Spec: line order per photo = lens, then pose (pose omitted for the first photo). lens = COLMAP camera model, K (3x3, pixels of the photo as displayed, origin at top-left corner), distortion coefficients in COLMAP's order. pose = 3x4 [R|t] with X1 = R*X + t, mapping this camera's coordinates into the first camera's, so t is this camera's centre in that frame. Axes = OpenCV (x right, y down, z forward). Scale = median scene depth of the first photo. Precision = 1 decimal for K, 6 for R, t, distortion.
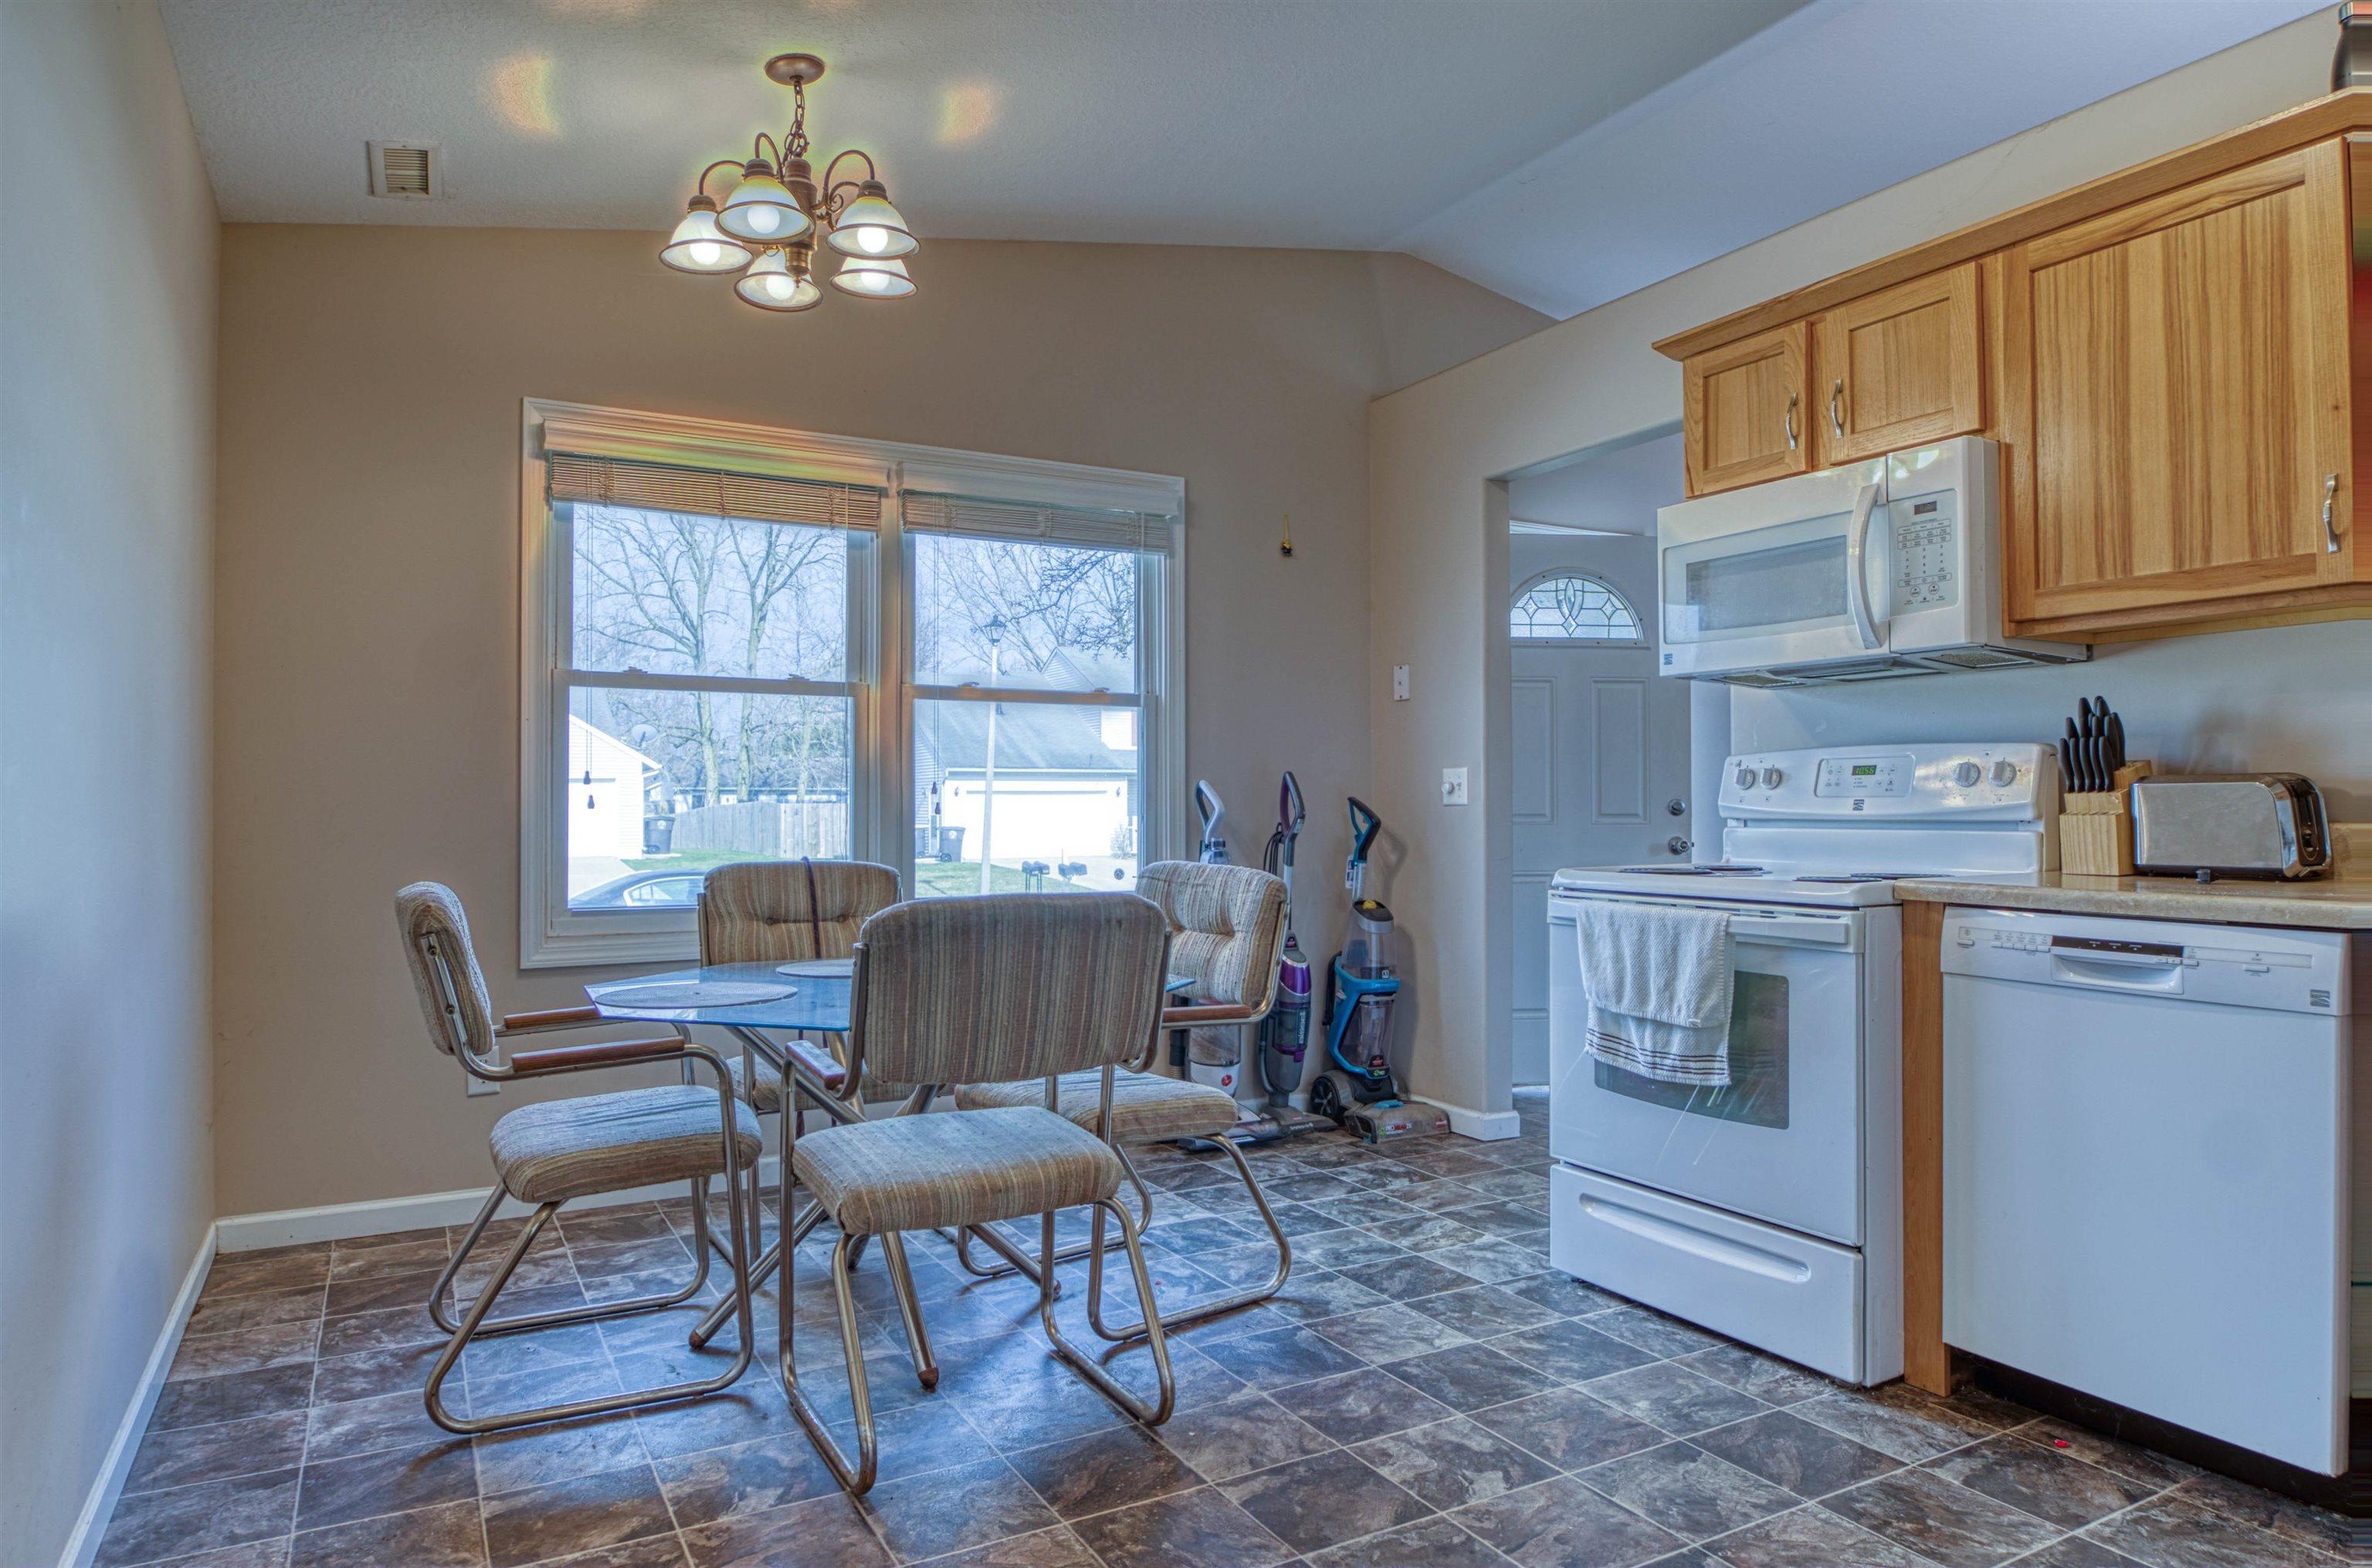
lens RADIAL K [[1431.4, 0, 1153.2], [0, 1431.4, 788.3], [0, 0, 1]] dist [-0.022689, 0.001338]
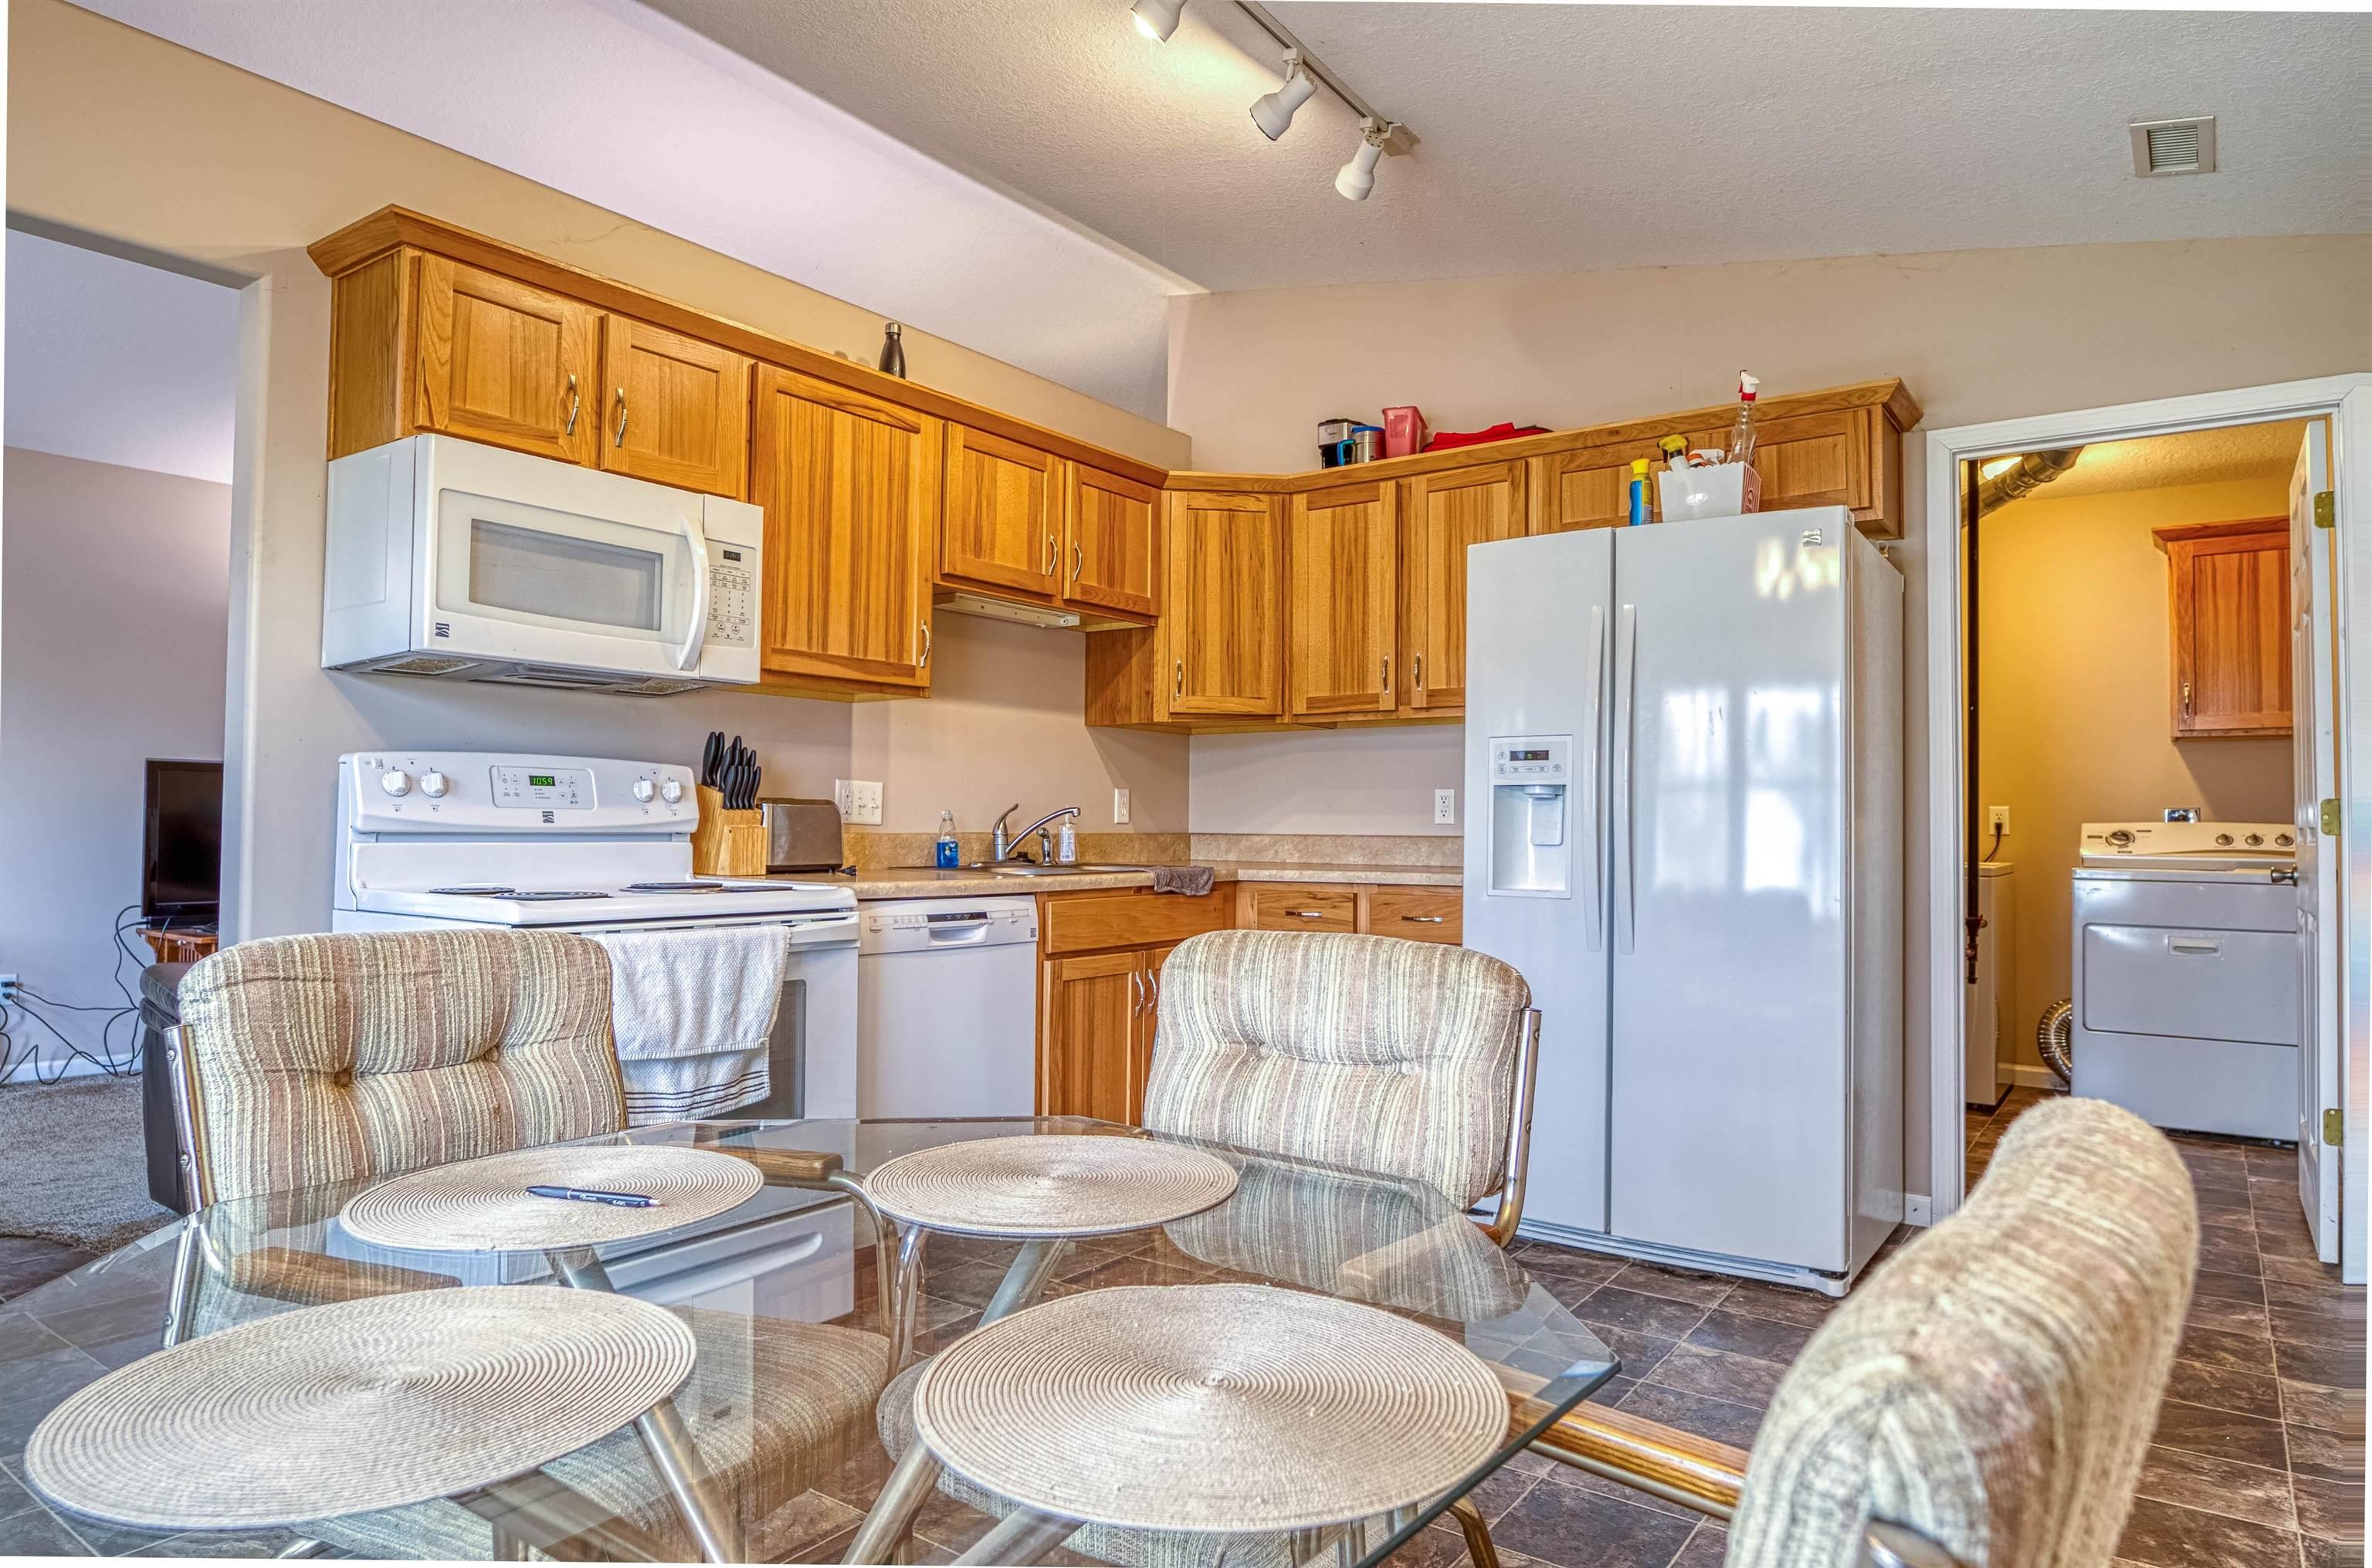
lens RADIAL K [[1452.5, 0, 1173.1], [0, 1452.5, 786.8], [0, 0, 1]] dist [-0.022898, 0.005150]
pose [[-0.443308, 0.022625, 0.896084, -0.644437], [-0.020936, 0.999147, -0.035584, 0.019537], [-0.896125, -0.034535, -0.442456, 1.200991]]
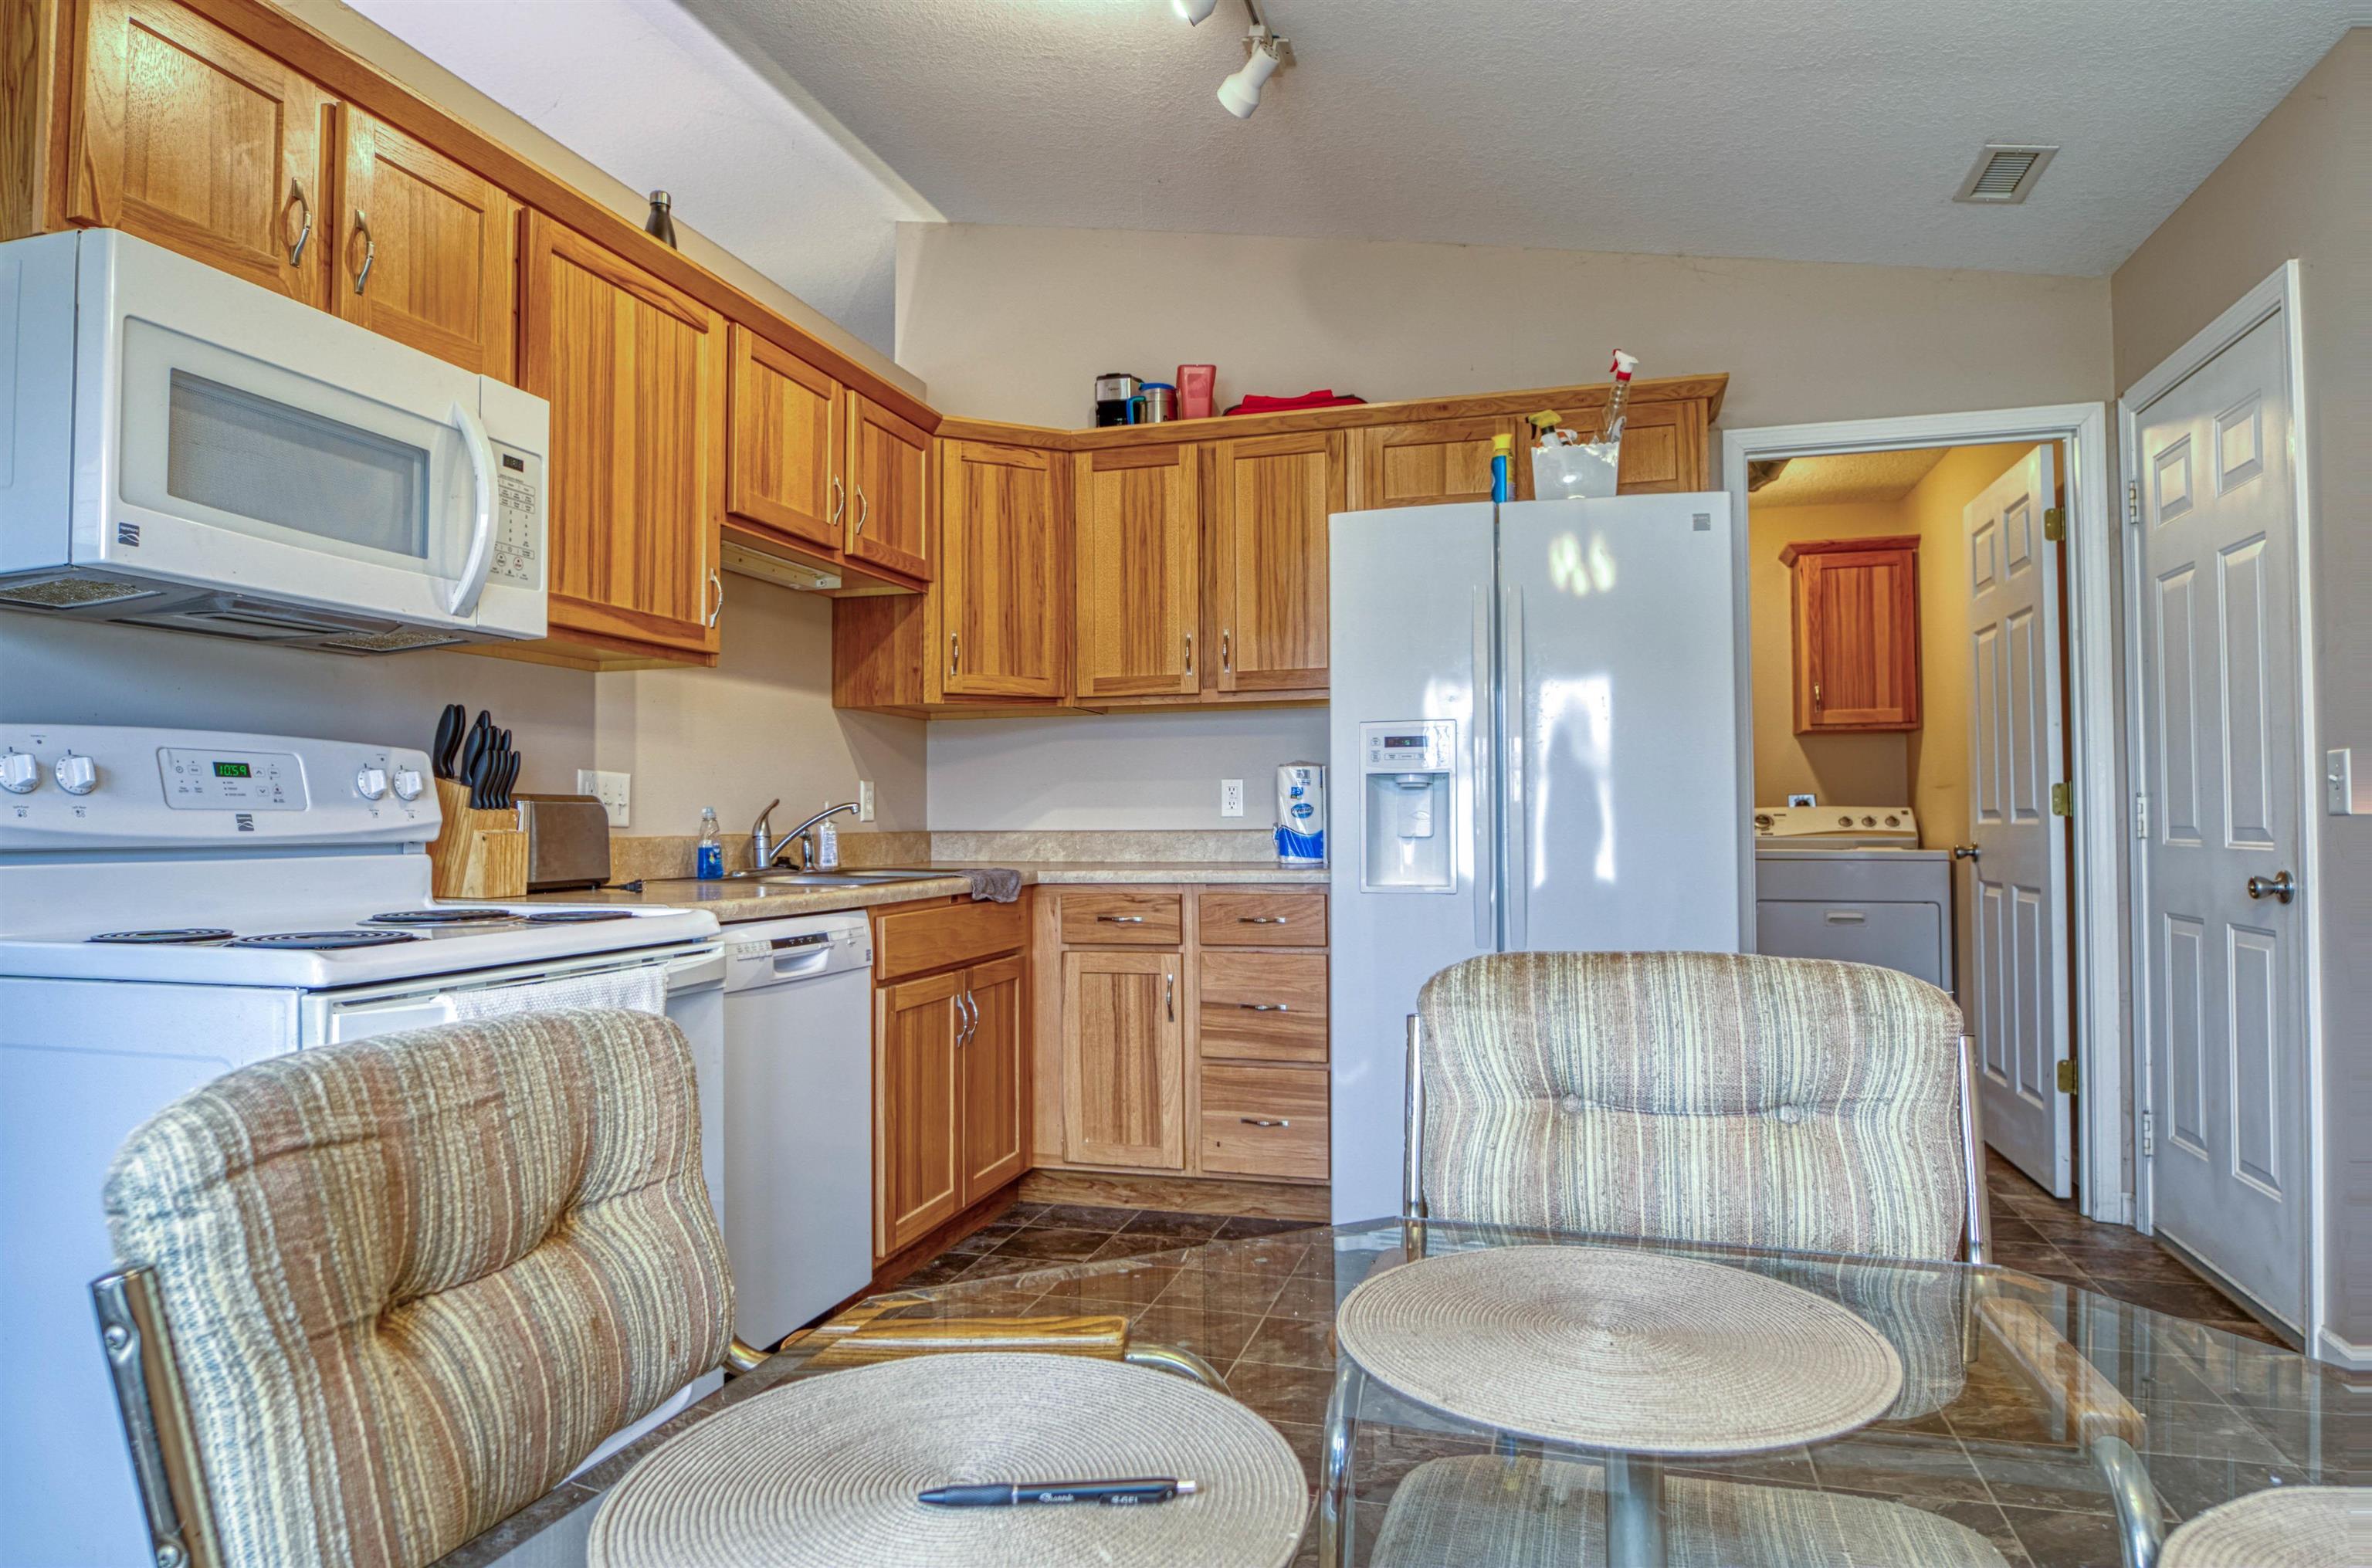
lens RADIAL K [[1446.5, 0, 1191.0], [0, 1446.5, 785.3], [0, 0, 1]] dist [-0.017331, -0.000058]
pose [[-0.724131, 0.024121, 0.689241, -0.319641], [-0.002165, 0.999304, -0.037246, 0.020687], [-0.689659, -0.028463, -0.723574, 1.343013]]
